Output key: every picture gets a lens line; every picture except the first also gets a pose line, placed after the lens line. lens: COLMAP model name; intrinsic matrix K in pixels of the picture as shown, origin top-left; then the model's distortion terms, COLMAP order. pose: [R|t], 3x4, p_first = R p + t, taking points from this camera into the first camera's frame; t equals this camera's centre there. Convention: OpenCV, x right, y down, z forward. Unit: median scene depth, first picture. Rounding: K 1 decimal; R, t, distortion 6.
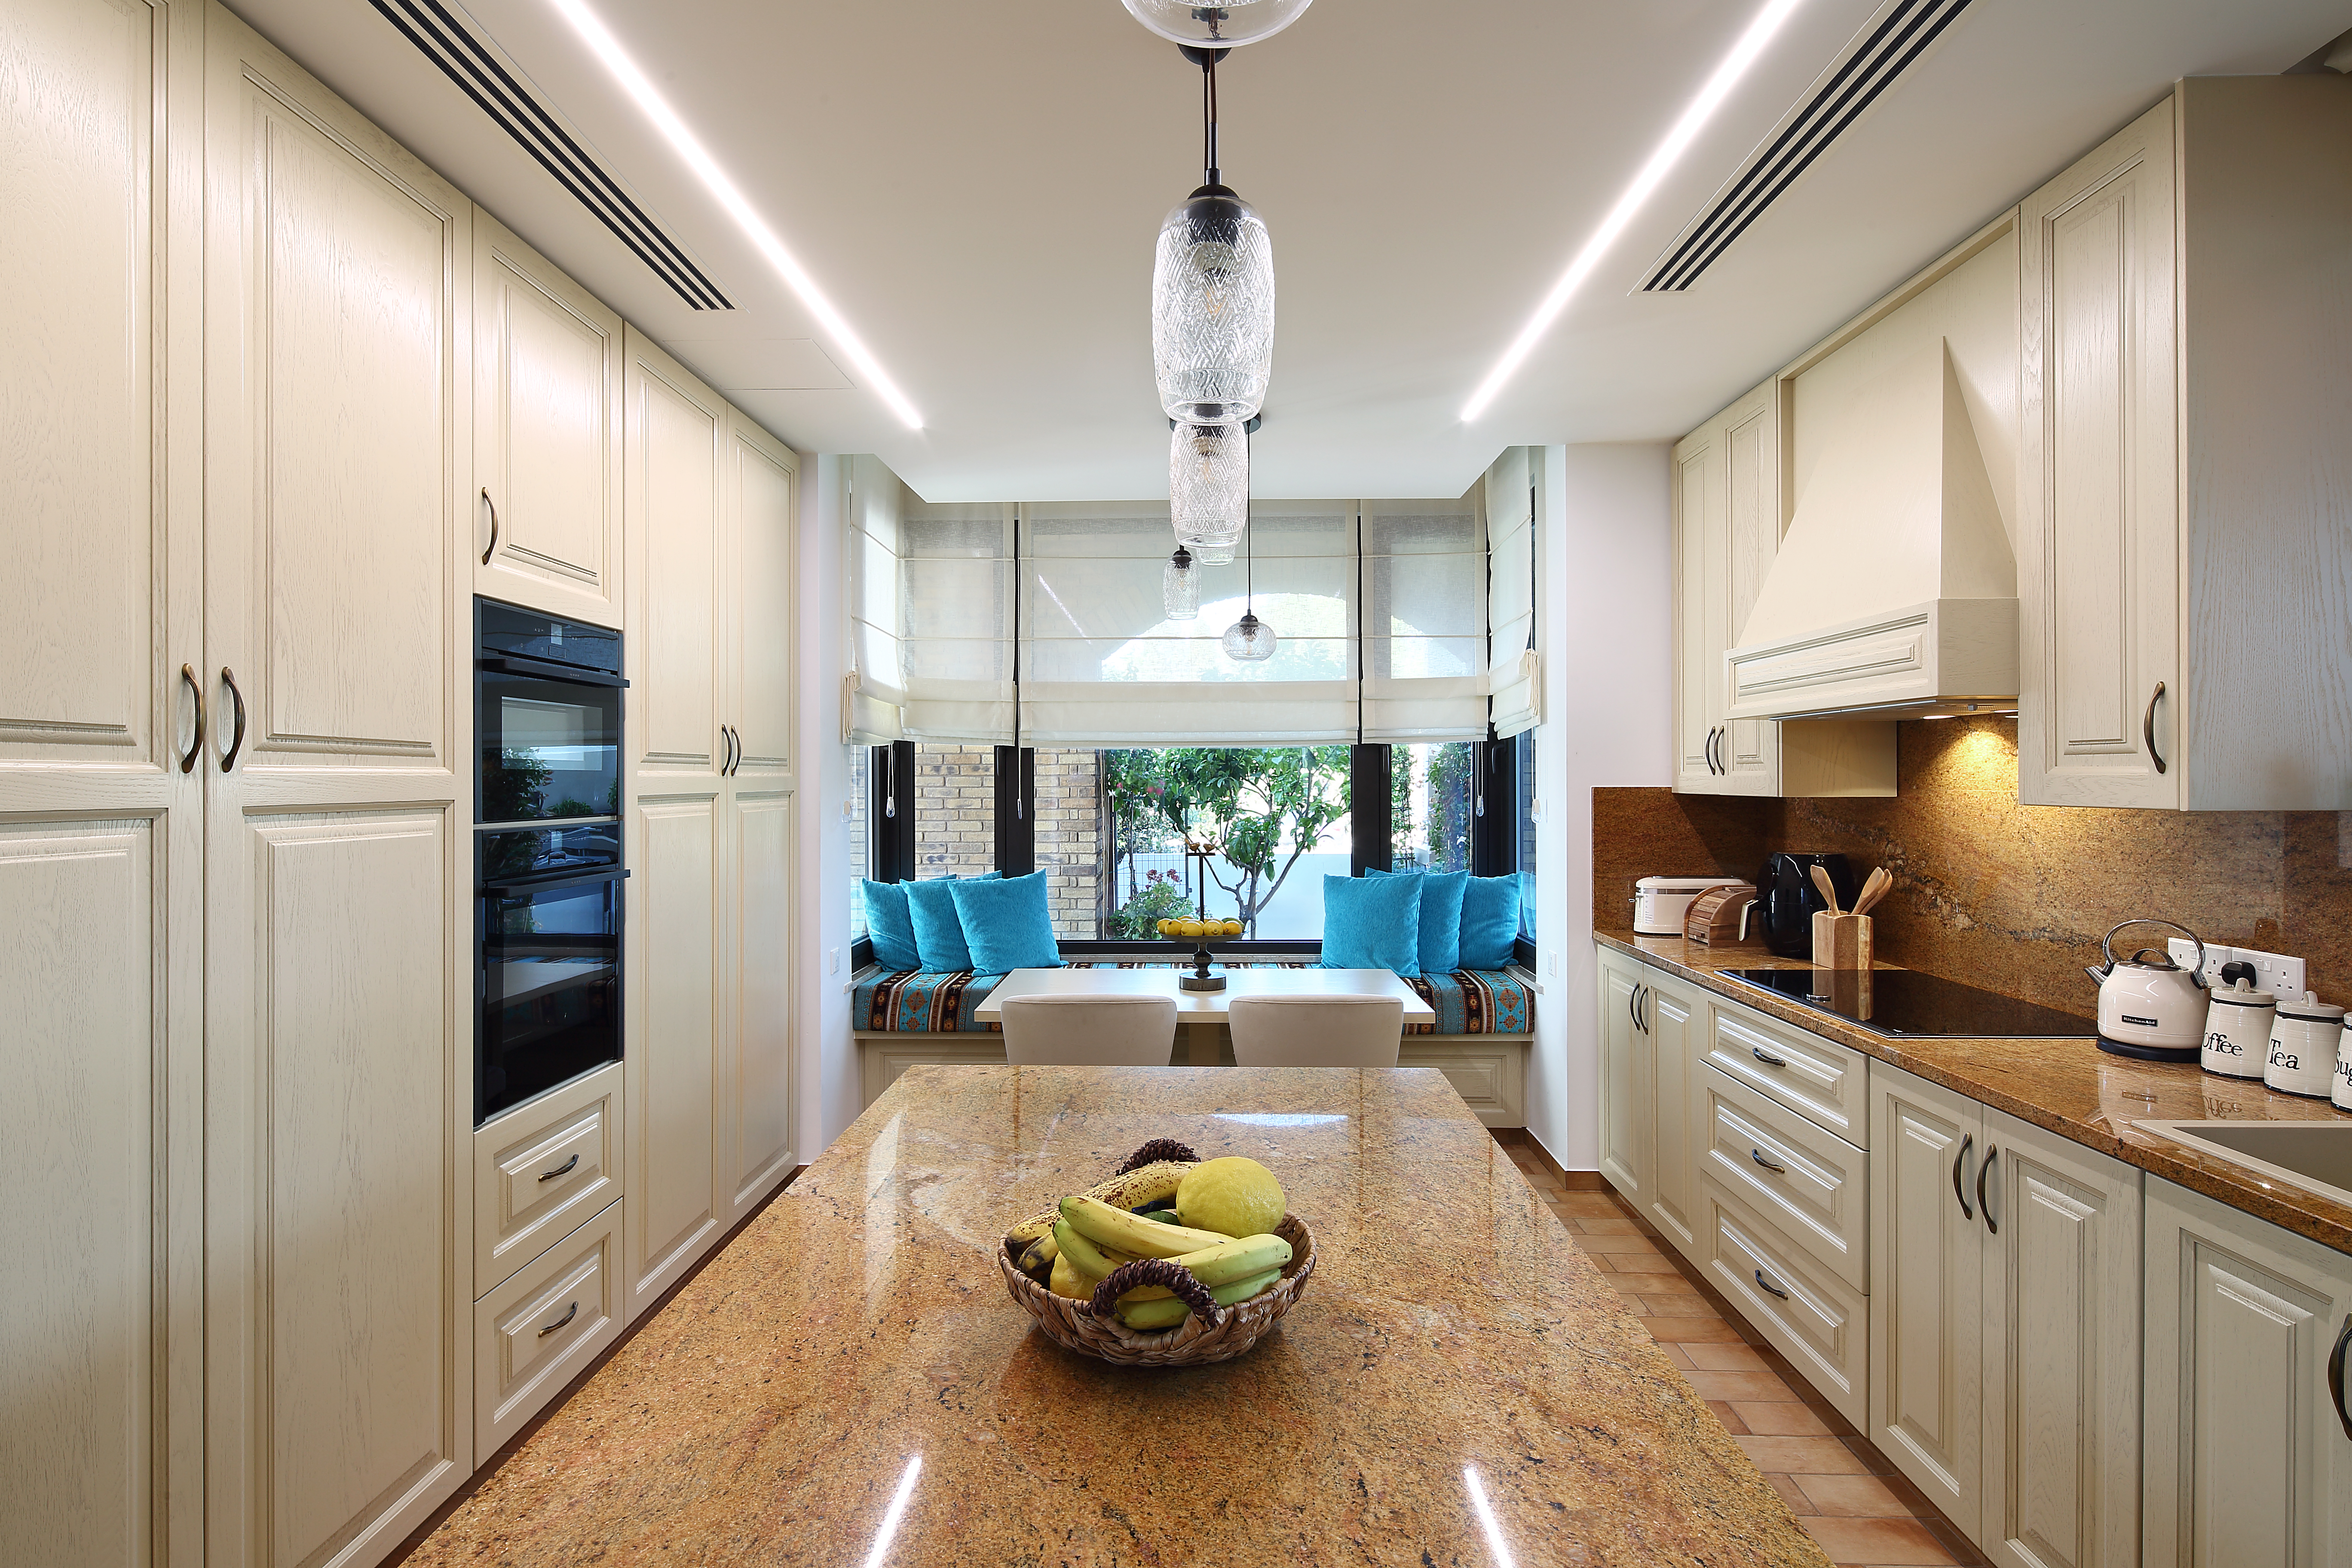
lens RADIAL K [[1154.6, 0, 1172.9], [0, 1154.6, 781.2], [0, 0, 1]] dist [0.000083, 0.000000]
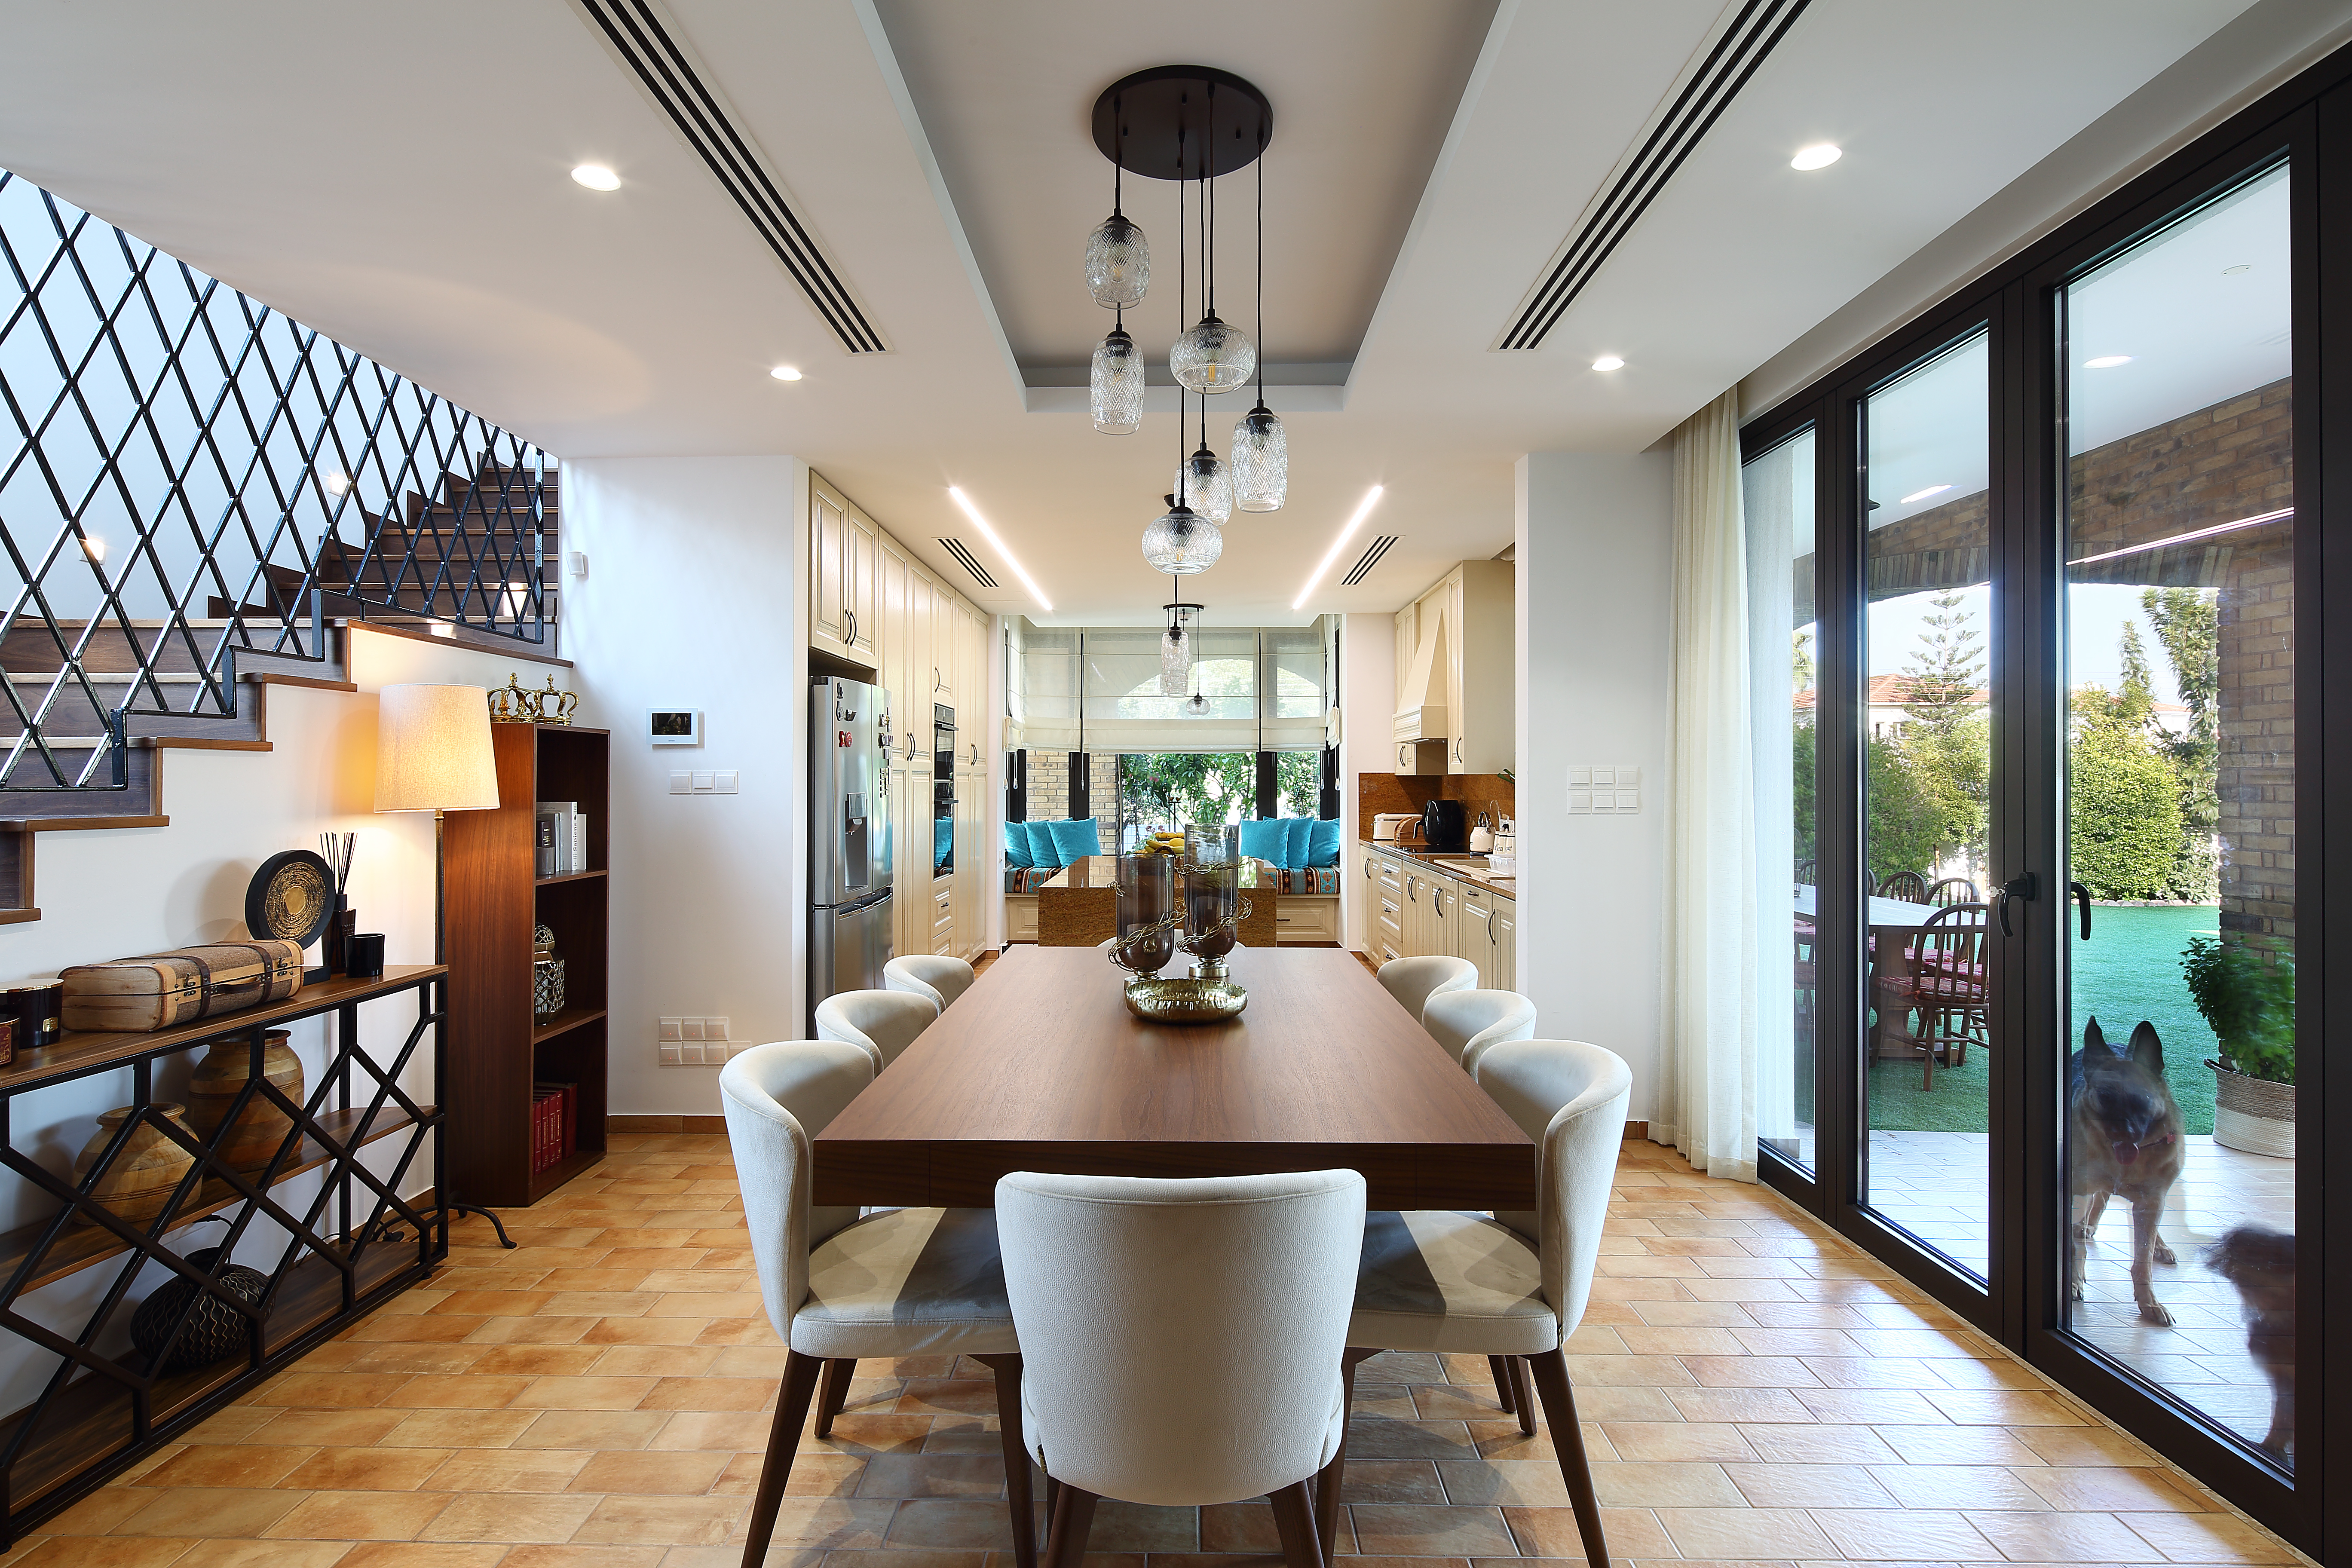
lens RADIAL K [[1154.6, 0, 1175.9], [0, 1154.6, 781.4], [0, 0, 1]] dist [0.000083, 0.000000]
pose [[0.999851, 0.002527, 0.017065, -0.010813], [-0.002487, 0.999994, -0.002362, 0.022204], [-0.017070, 0.002319, 0.999852, -0.922594]]
